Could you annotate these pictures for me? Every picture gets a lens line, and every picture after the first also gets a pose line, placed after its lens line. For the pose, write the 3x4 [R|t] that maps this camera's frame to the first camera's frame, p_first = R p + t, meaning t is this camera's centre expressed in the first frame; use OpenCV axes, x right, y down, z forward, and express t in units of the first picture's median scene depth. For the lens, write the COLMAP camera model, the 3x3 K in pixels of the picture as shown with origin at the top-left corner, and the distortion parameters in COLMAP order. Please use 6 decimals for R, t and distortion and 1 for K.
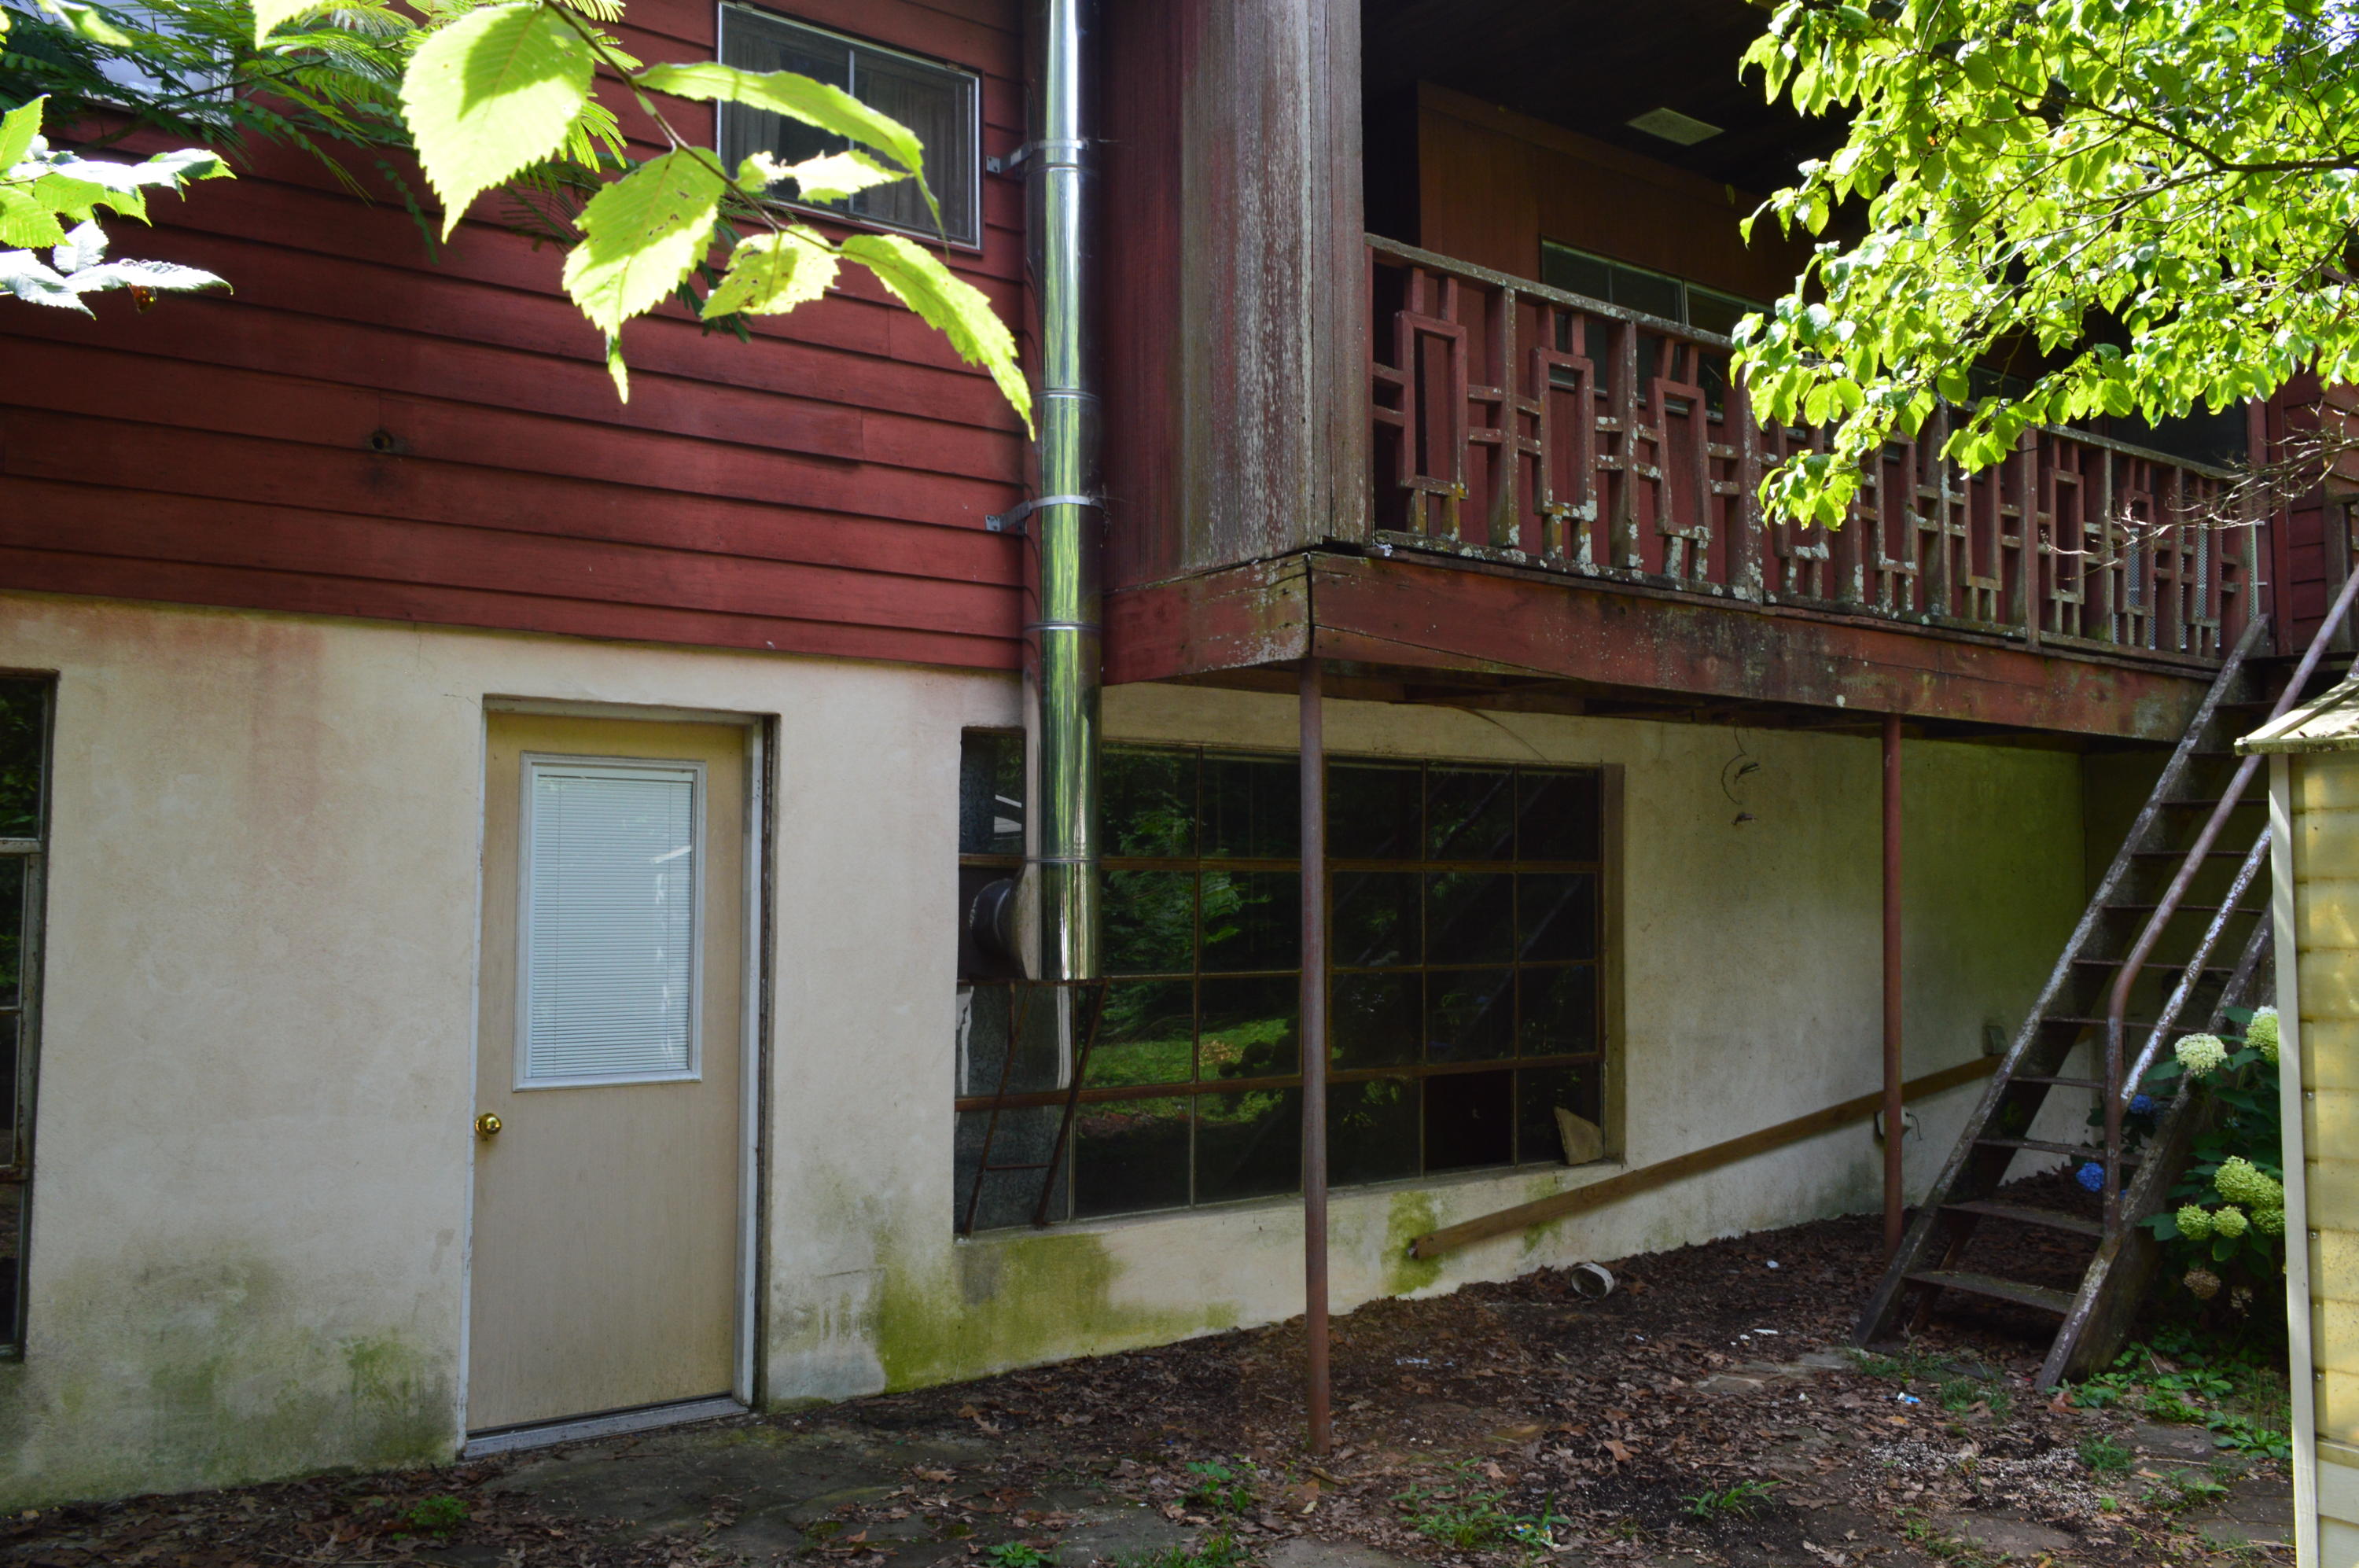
lens RADIAL K [[1836.8, 0, 1169.6], [0, 1836.8, 797.3], [0, 0, 1]] dist [-0.004795, -0.002436]
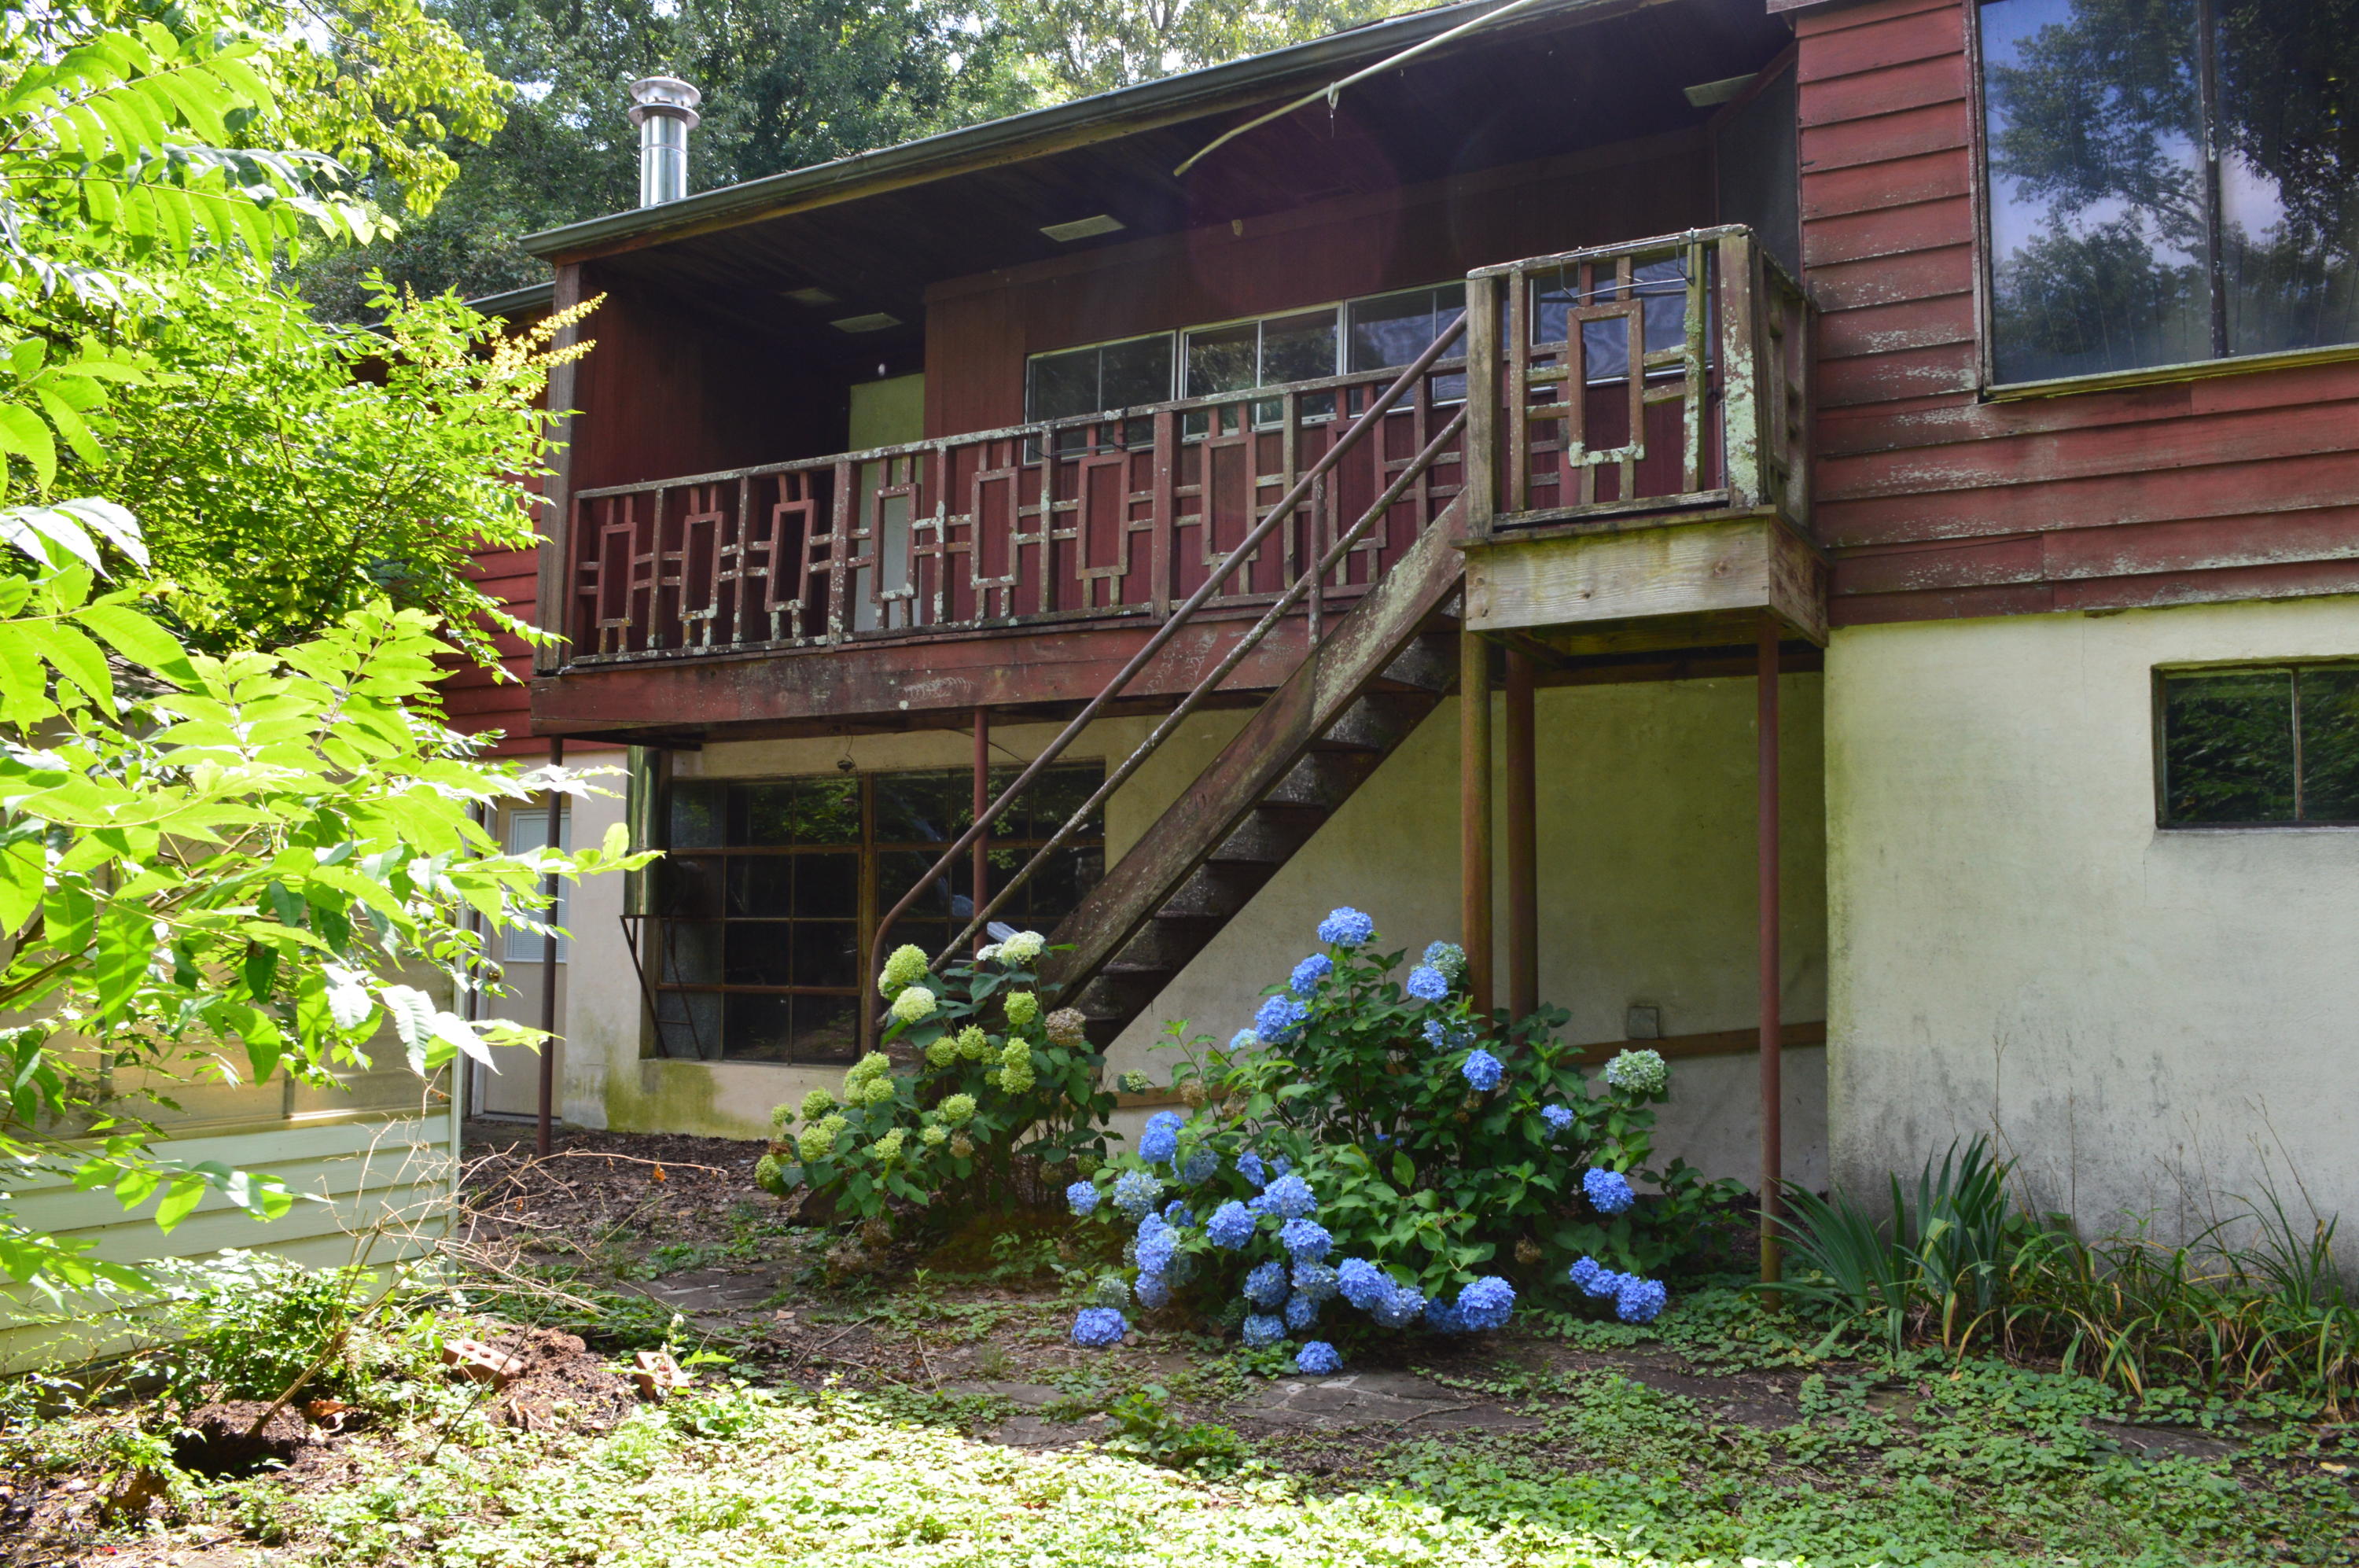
lens RADIAL K [[1836.8, 0, 1169.6], [0, 1836.8, 797.3], [0, 0, 1]] dist [-0.004795, -0.002436]
pose [[0.430871, -0.062627, -0.900238, 1.767876], [0.042855, 0.997883, -0.048909, 0.091500], [0.901395, -0.017506, 0.432643, 0.675099]]
